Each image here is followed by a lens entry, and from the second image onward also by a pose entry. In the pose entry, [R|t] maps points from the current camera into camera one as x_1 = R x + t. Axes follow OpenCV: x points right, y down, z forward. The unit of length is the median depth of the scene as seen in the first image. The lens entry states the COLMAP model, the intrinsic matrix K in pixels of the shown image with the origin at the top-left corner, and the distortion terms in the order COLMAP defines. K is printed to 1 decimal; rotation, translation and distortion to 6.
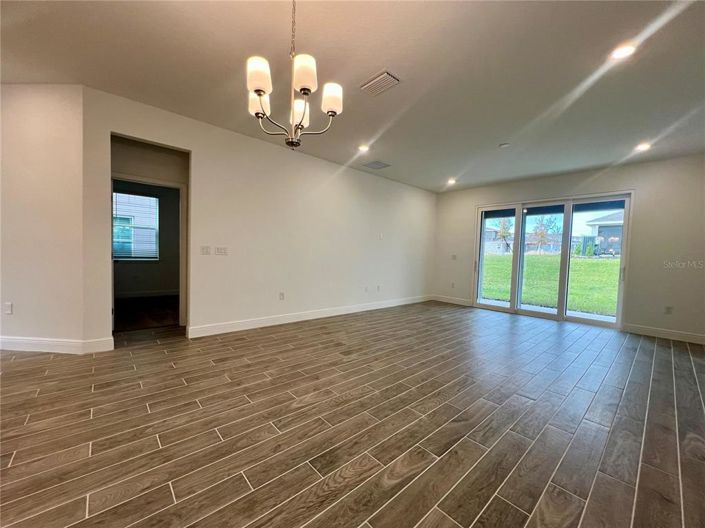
lens RADIAL K [[280.1, 0, 352.5], [0, 280.1, 264.0], [0, 0, 1]] dist [0.000048, 0.000237]
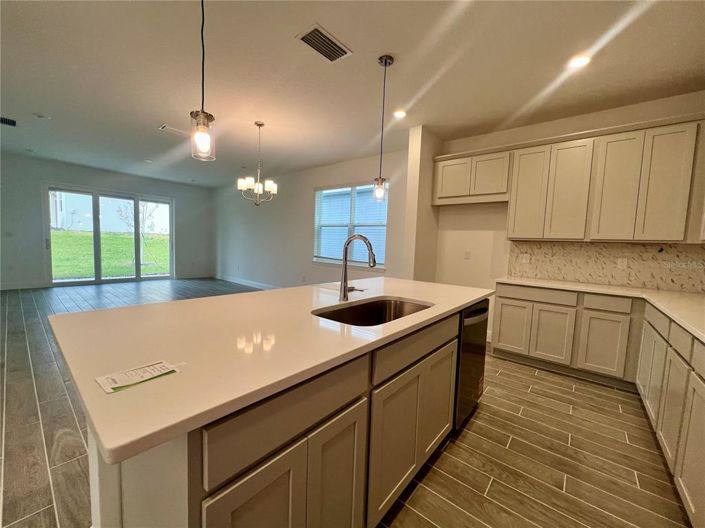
lens RADIAL K [[282.2, 0, 352.5], [0, 282.2, 264.0], [0, 0, 1]] dist [0.000679, 0.000119]
pose [[-0.148796, -0.107725, 0.982983, -1.517209], [-0.012708, 0.994175, 0.107028, -0.091220], [-0.988786, 0.003433, -0.149298, 0.283151]]
